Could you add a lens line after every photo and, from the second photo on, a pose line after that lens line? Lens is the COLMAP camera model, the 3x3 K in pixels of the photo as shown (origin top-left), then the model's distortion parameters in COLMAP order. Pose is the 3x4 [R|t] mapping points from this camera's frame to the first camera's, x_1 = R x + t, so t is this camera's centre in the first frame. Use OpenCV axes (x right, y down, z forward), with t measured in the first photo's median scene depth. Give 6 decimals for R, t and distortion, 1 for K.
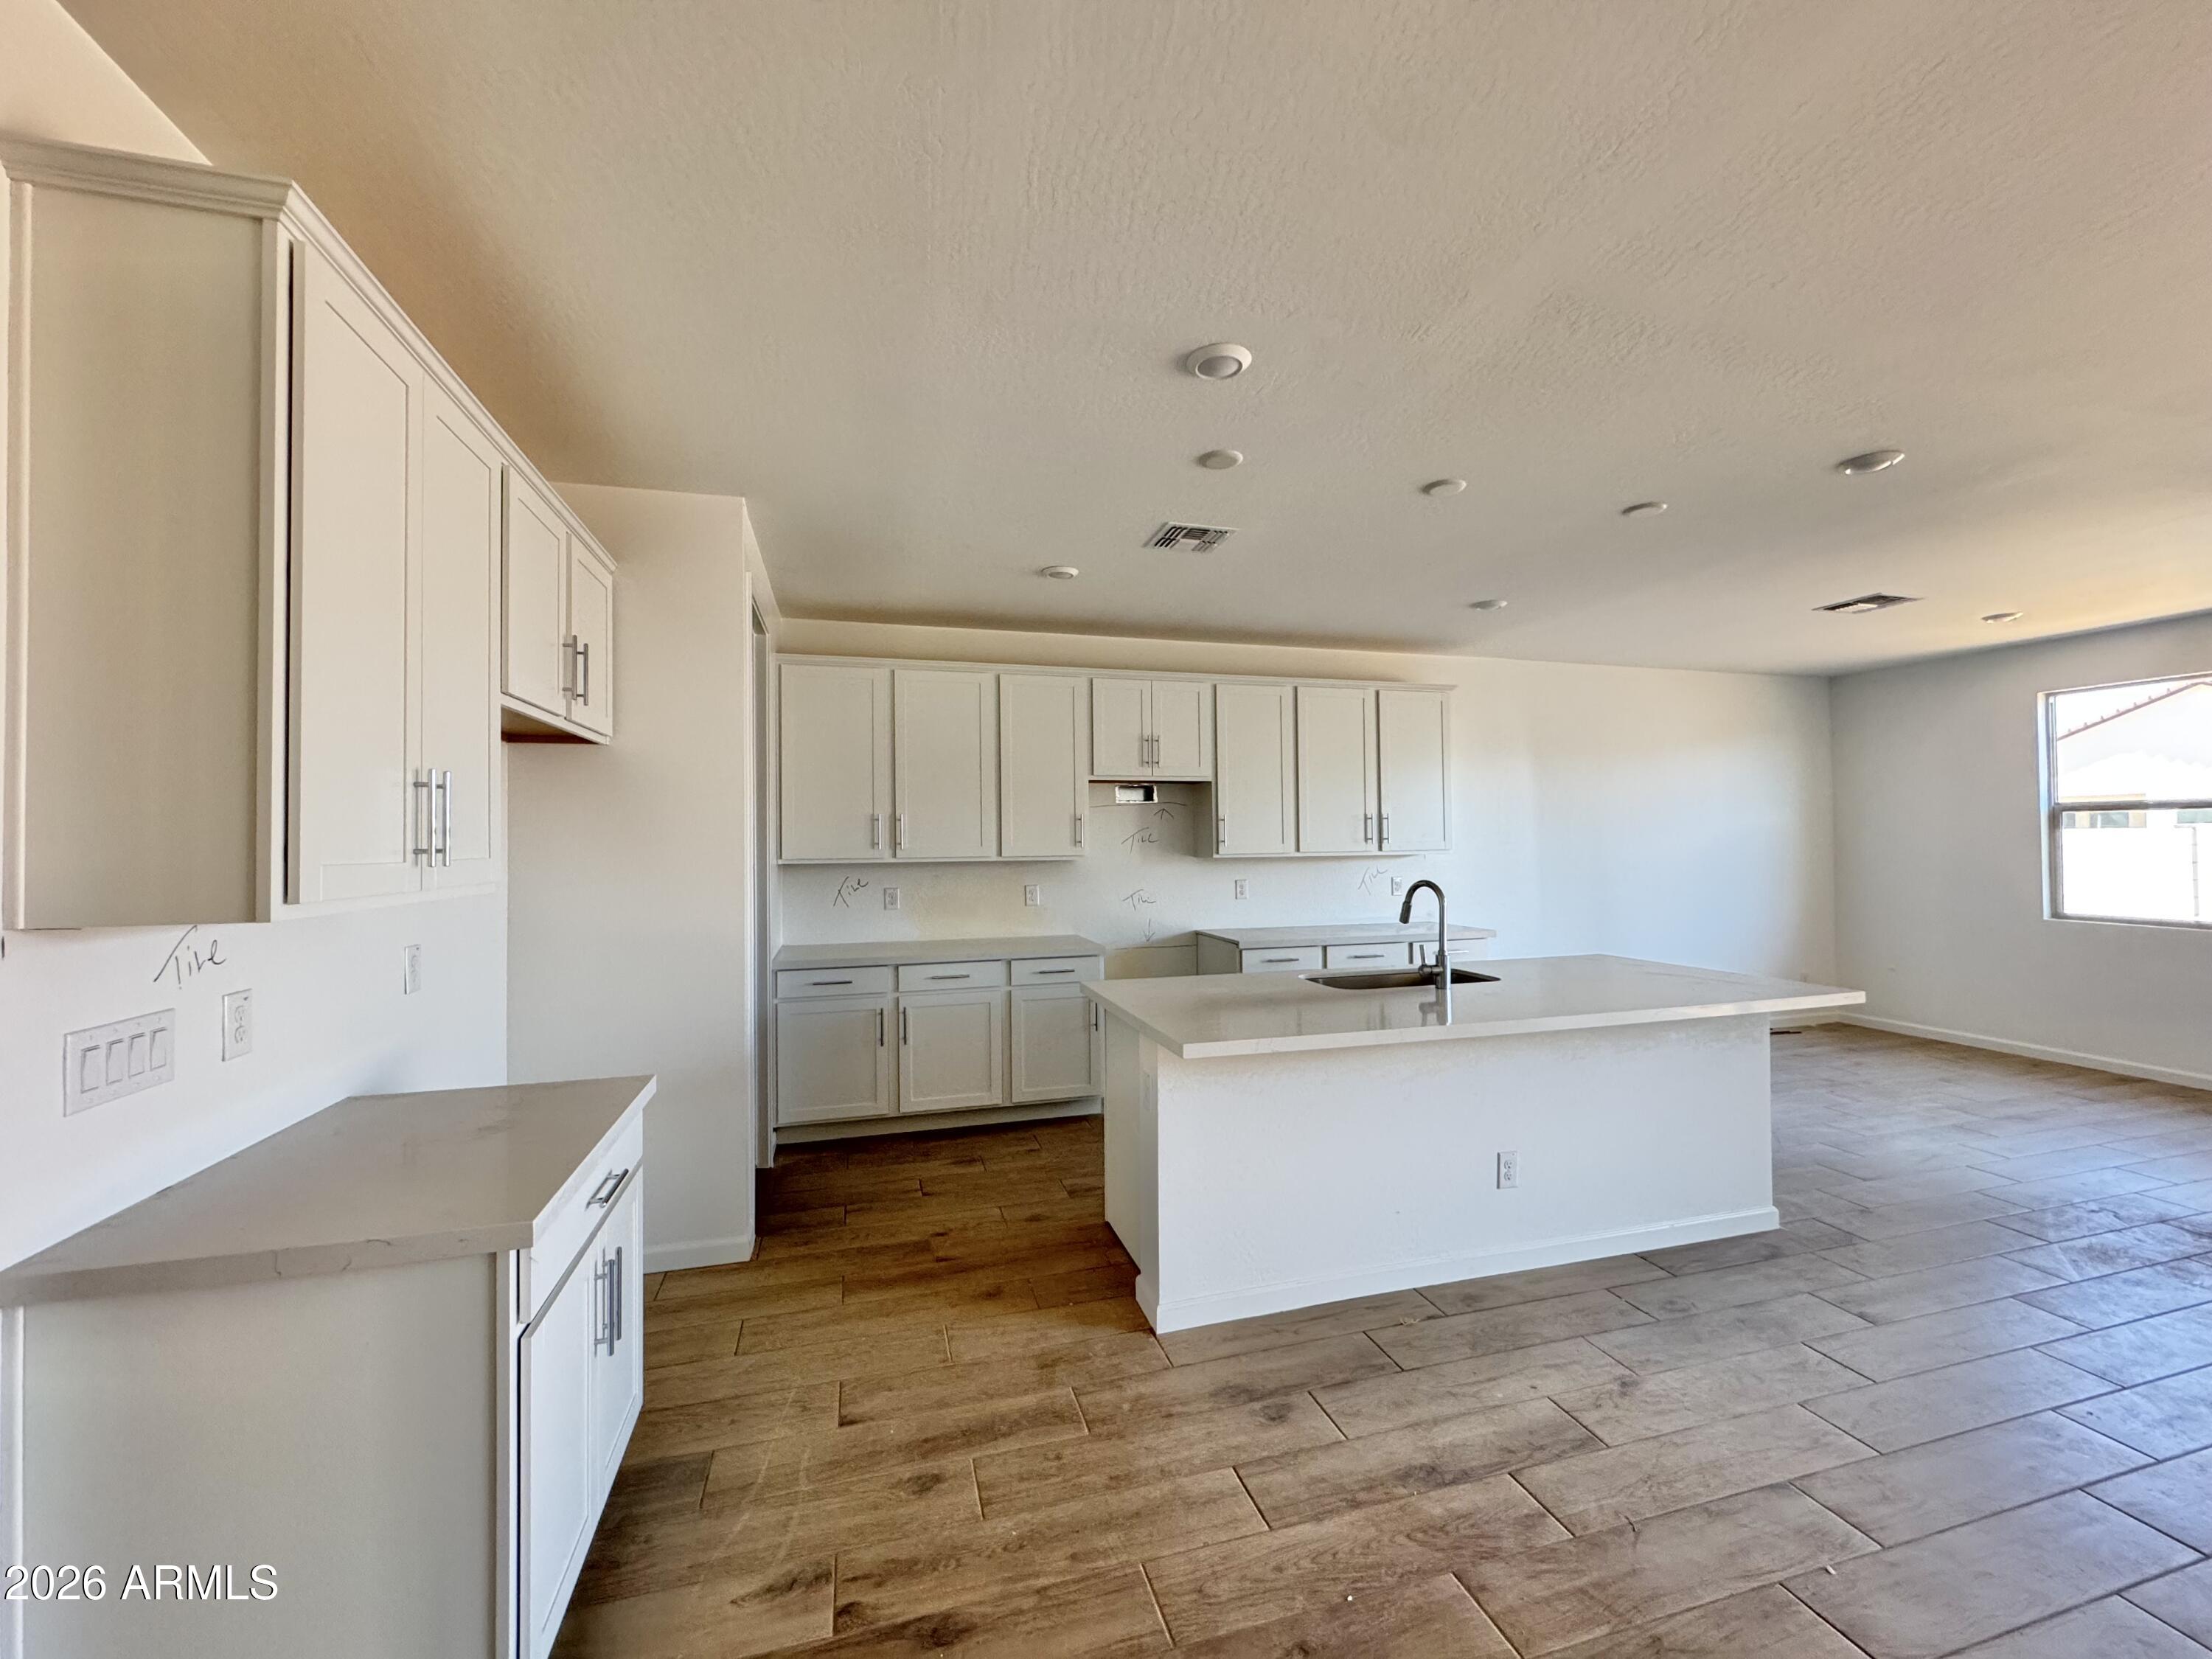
lens RADIAL K [[881.9, 0, 1102.5], [0, 881.9, 830.1], [0, 0, 1]] dist [-0.002657, 0.000239]
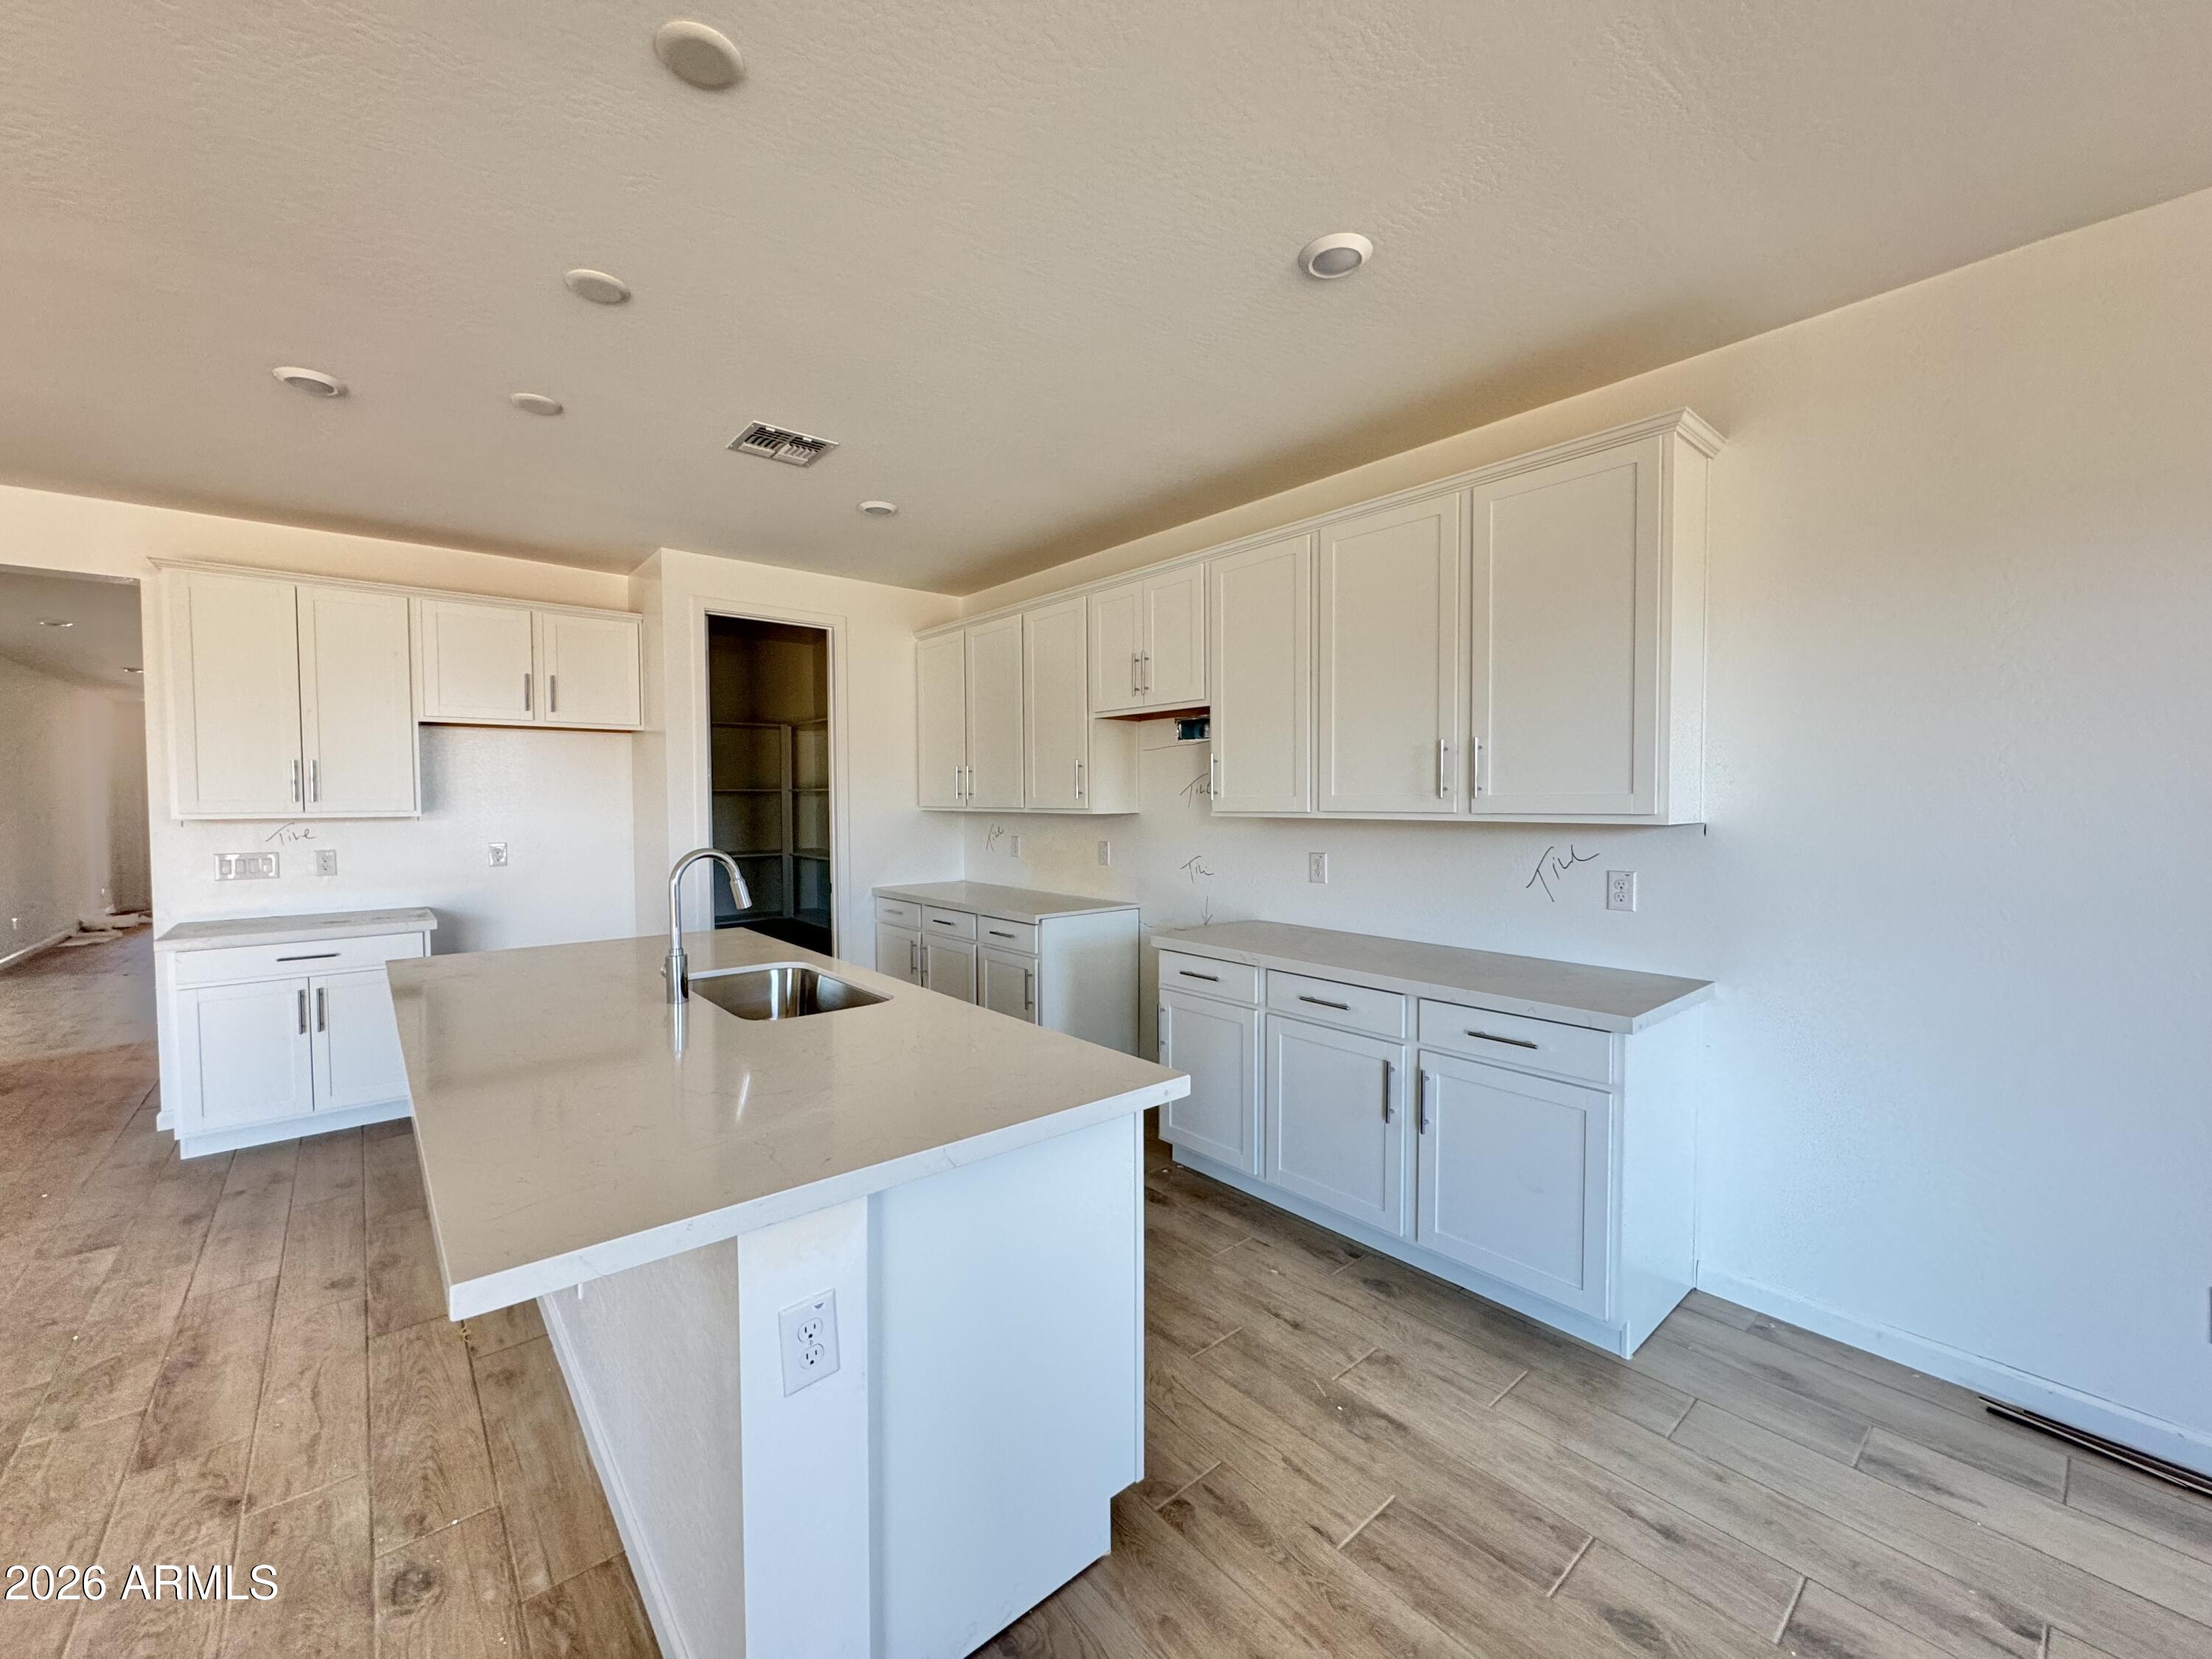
lens RADIAL K [[881.9, 0, 1107.6], [0, 881.9, 828.0], [0, 0, 1]] dist [-0.002657, 0.000239]
pose [[0.419689, 0.038861, -0.906836, 0.857839], [0.010178, 0.998819, 0.047513, 0.007996], [0.907611, -0.029171, 0.418798, 0.752018]]
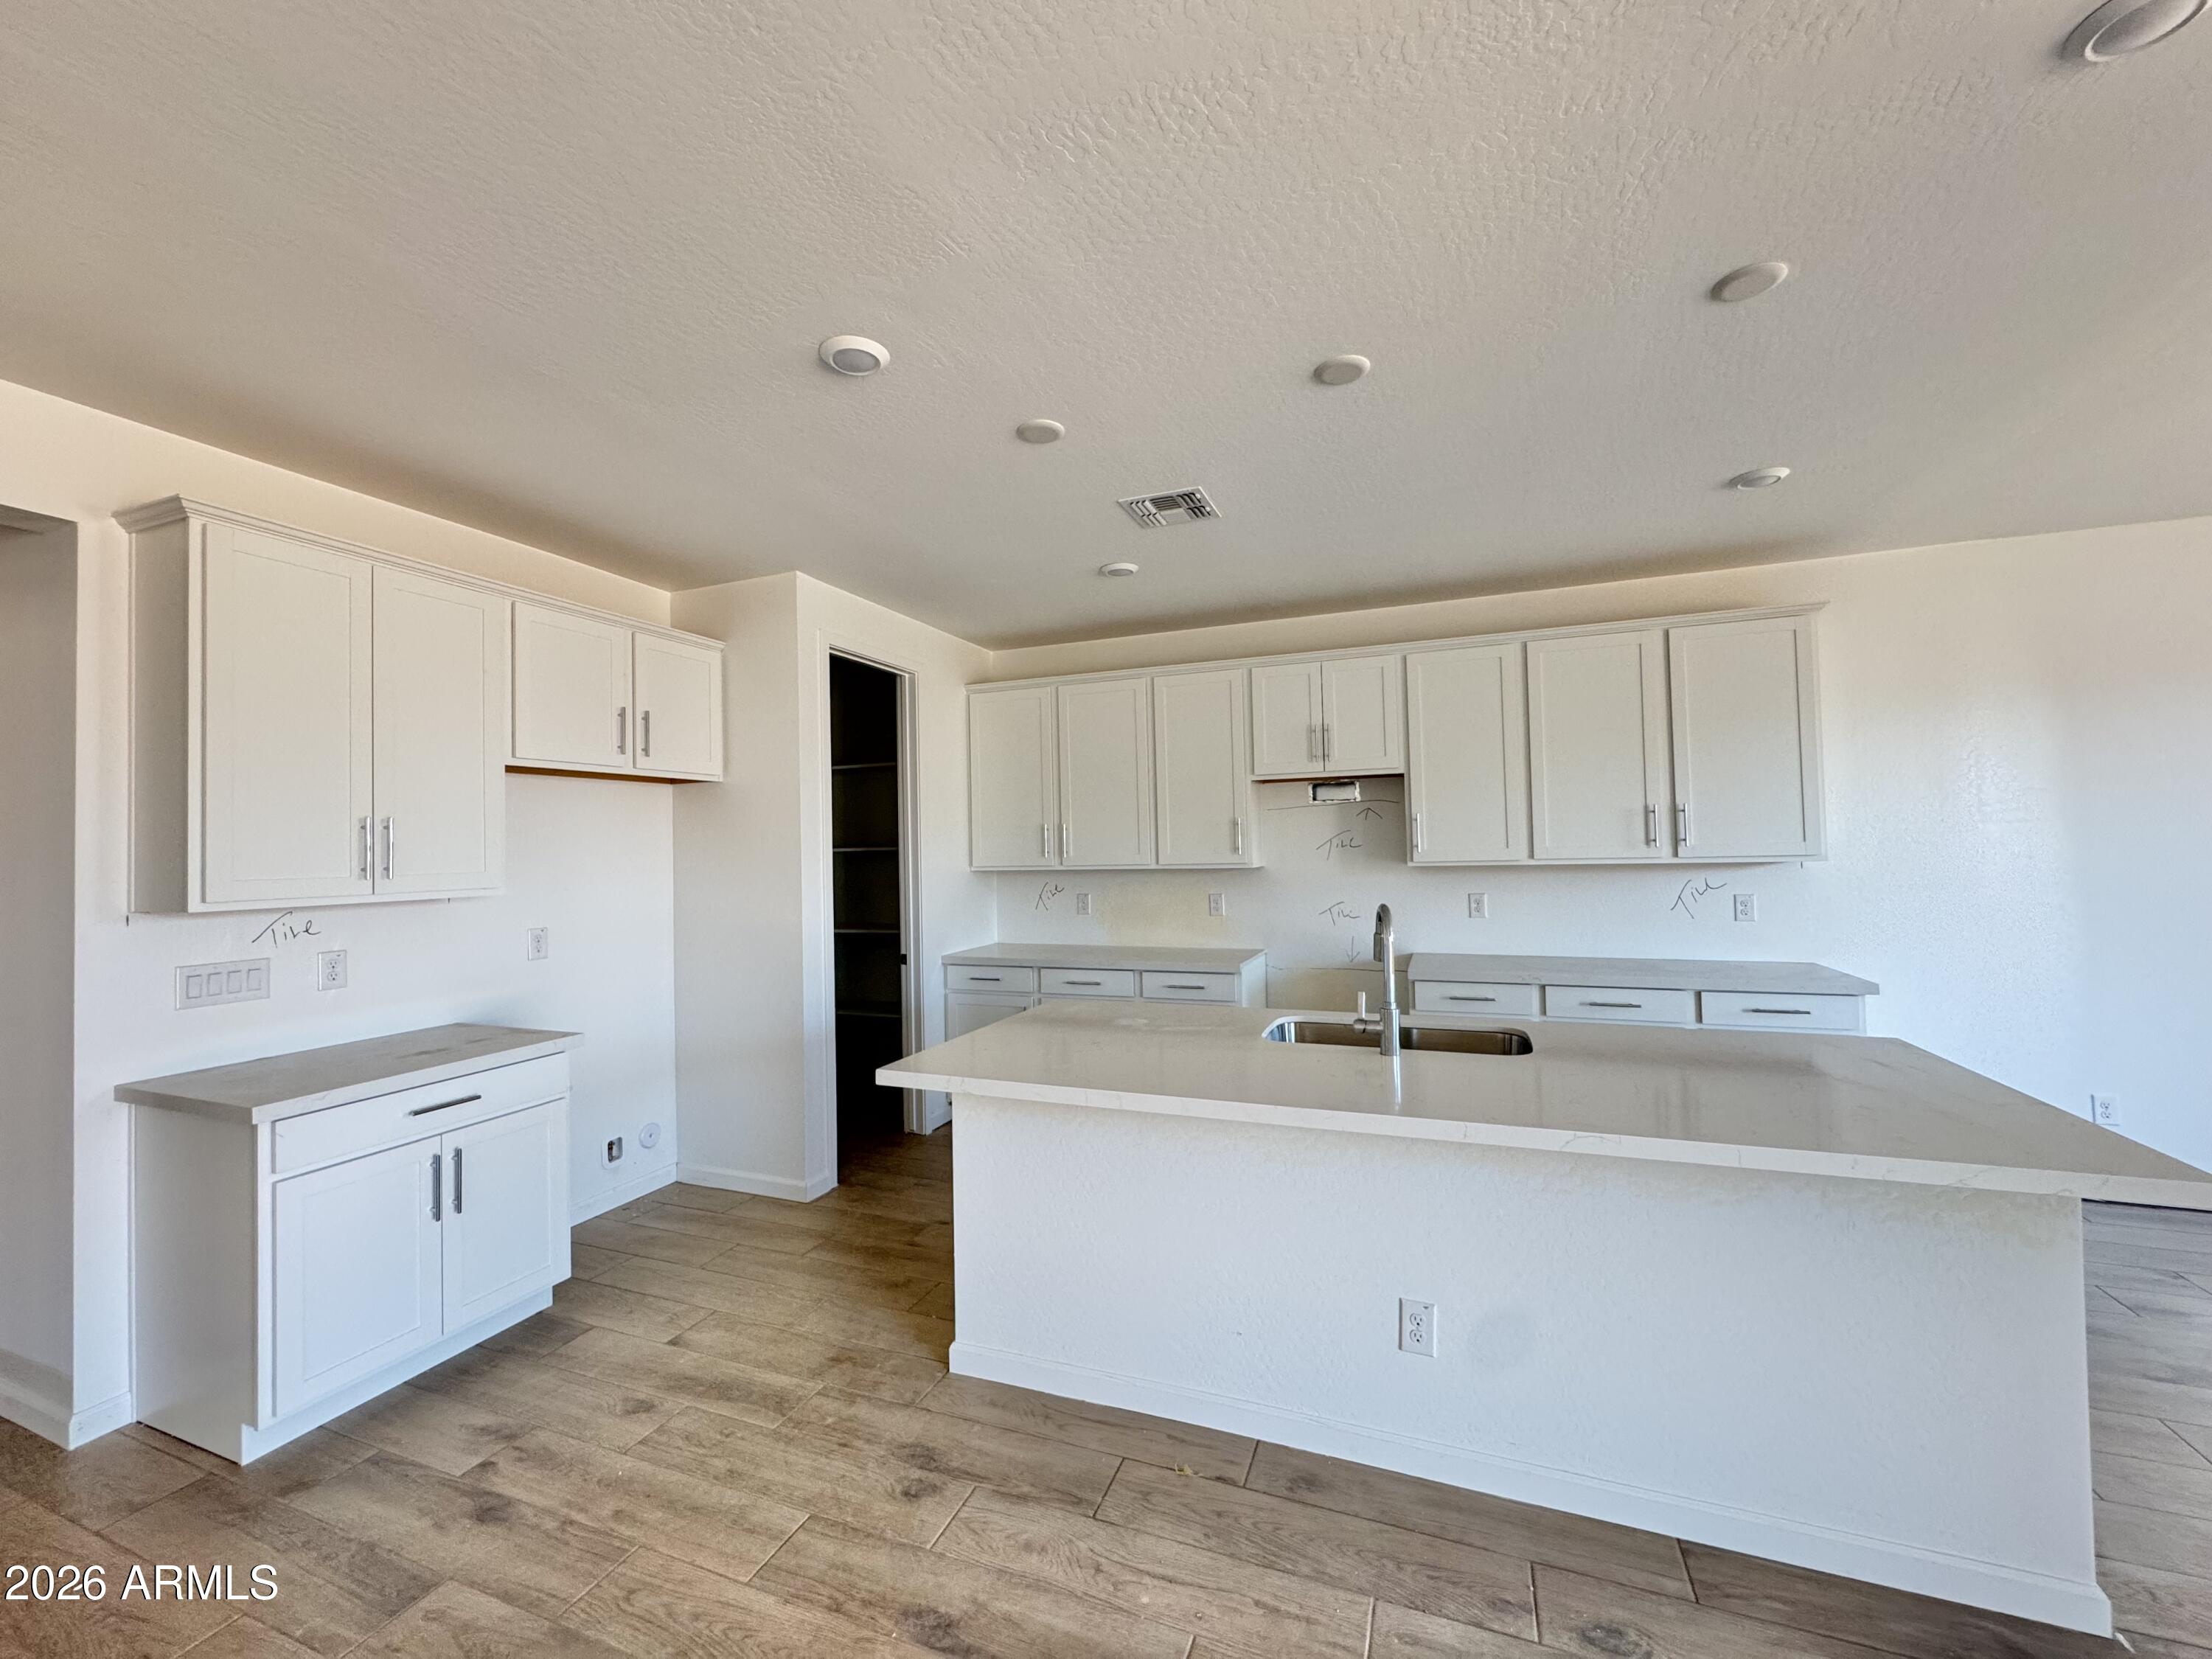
lens RADIAL K [[881.9, 0, 1104.8], [0, 881.9, 828.9], [0, 0, 1]] dist [-0.002657, 0.000239]
pose [[0.795550, -0.020626, -0.605537, 0.473536], [0.020925, 0.999760, -0.006563, -0.004519], [0.605526, -0.007450, 0.795790, 0.207430]]
